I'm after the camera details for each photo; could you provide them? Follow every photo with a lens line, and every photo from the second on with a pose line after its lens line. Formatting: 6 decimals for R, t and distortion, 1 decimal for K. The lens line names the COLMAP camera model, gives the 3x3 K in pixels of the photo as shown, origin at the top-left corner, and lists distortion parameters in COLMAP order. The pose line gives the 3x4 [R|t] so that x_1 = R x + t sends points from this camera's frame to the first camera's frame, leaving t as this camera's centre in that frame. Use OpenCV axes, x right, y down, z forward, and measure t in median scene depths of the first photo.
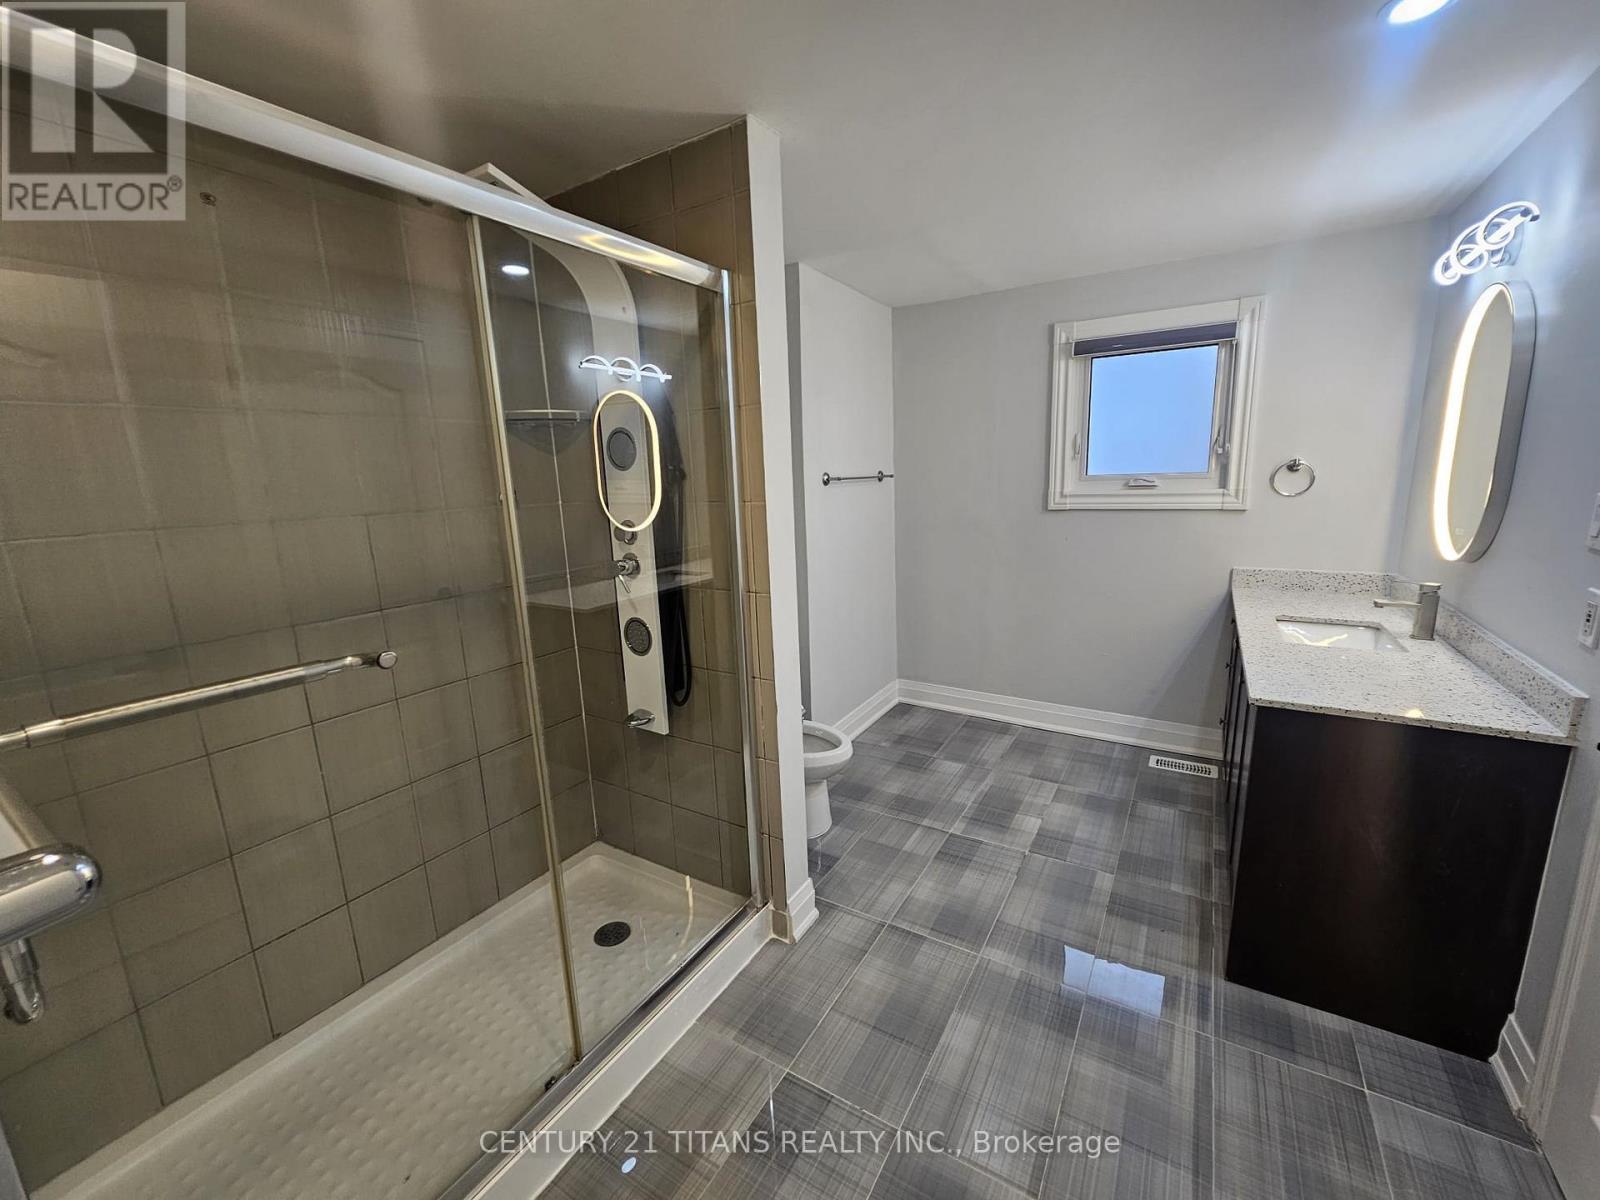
lens RADIAL K [[652.4, 0, 800.0], [0, 652.4, 599.9], [0, 0, 1]] dist [-0.001295, 0.000244]
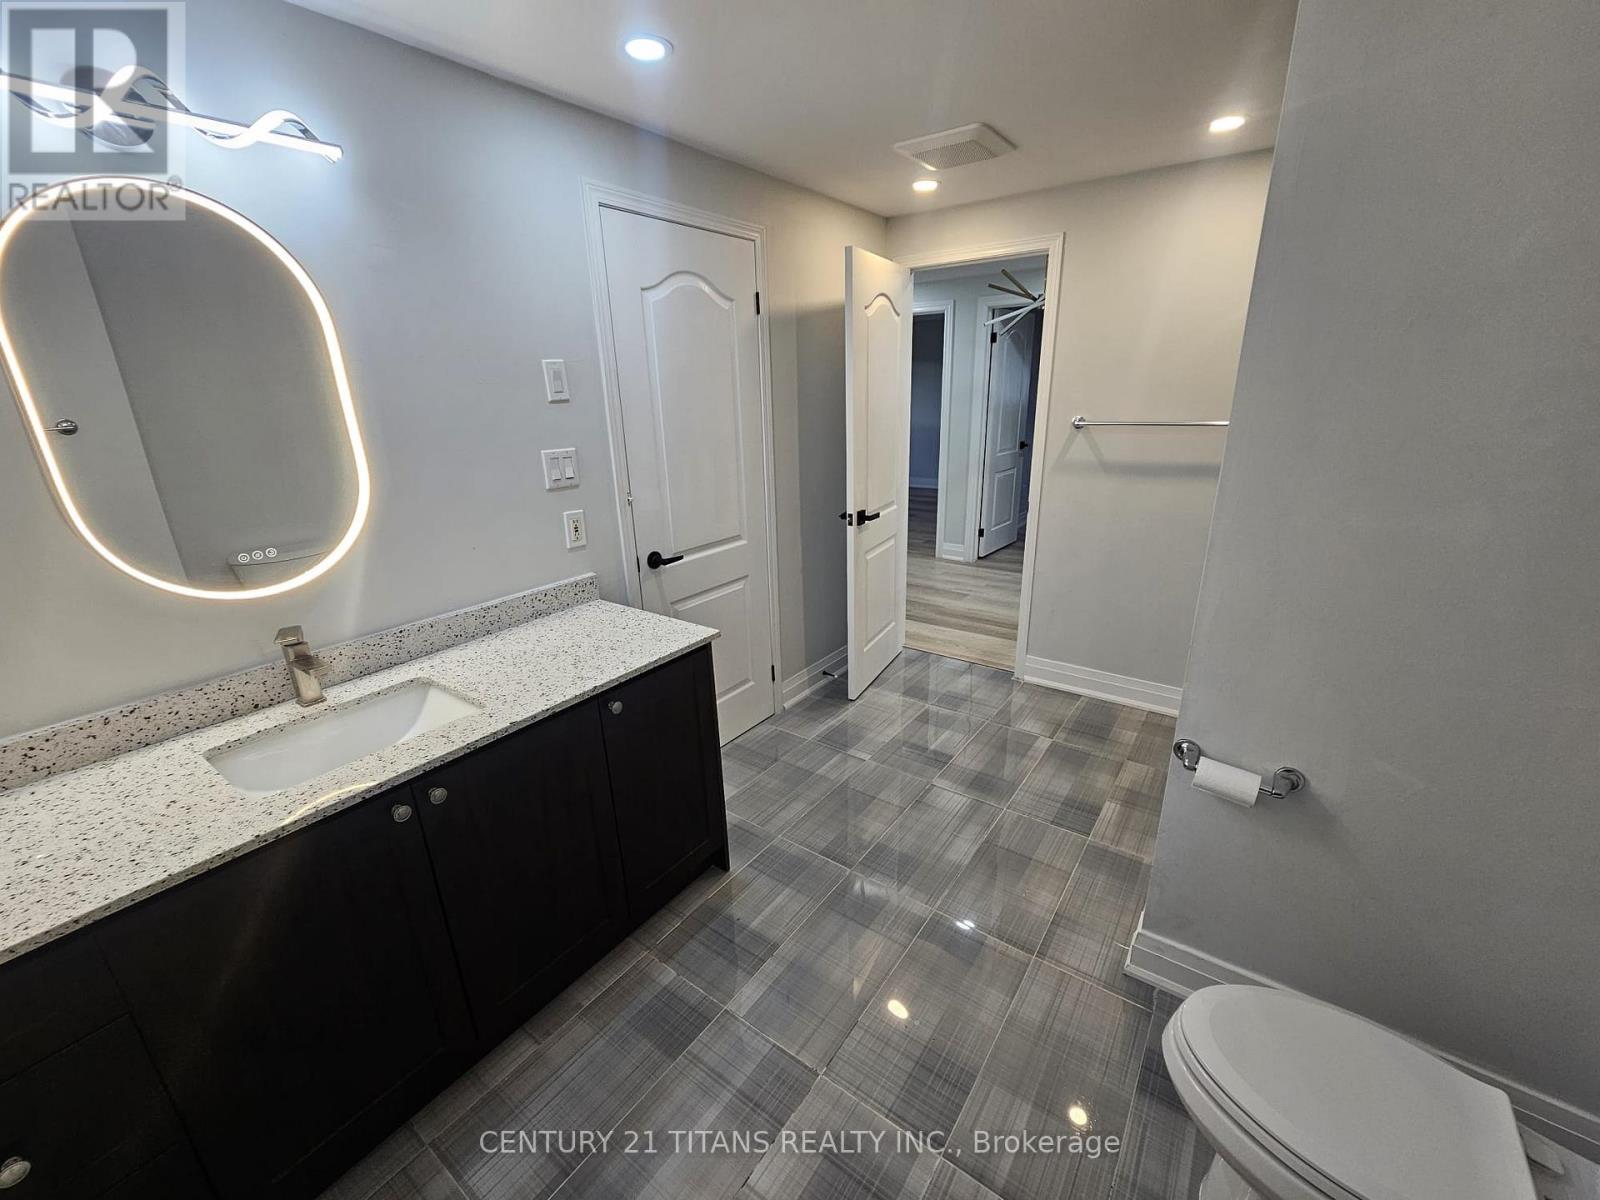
lens RADIAL K [[652.4, 0, 798.7], [0, 652.4, 599.7], [0, 0, 1]] dist [-0.001295, 0.000244]
pose [[-0.995052, 0.028854, 0.095072, 0.385044], [0.072336, 0.866363, 0.494148, -0.393318], [-0.068109, 0.498580, -0.864164, 1.691448]]
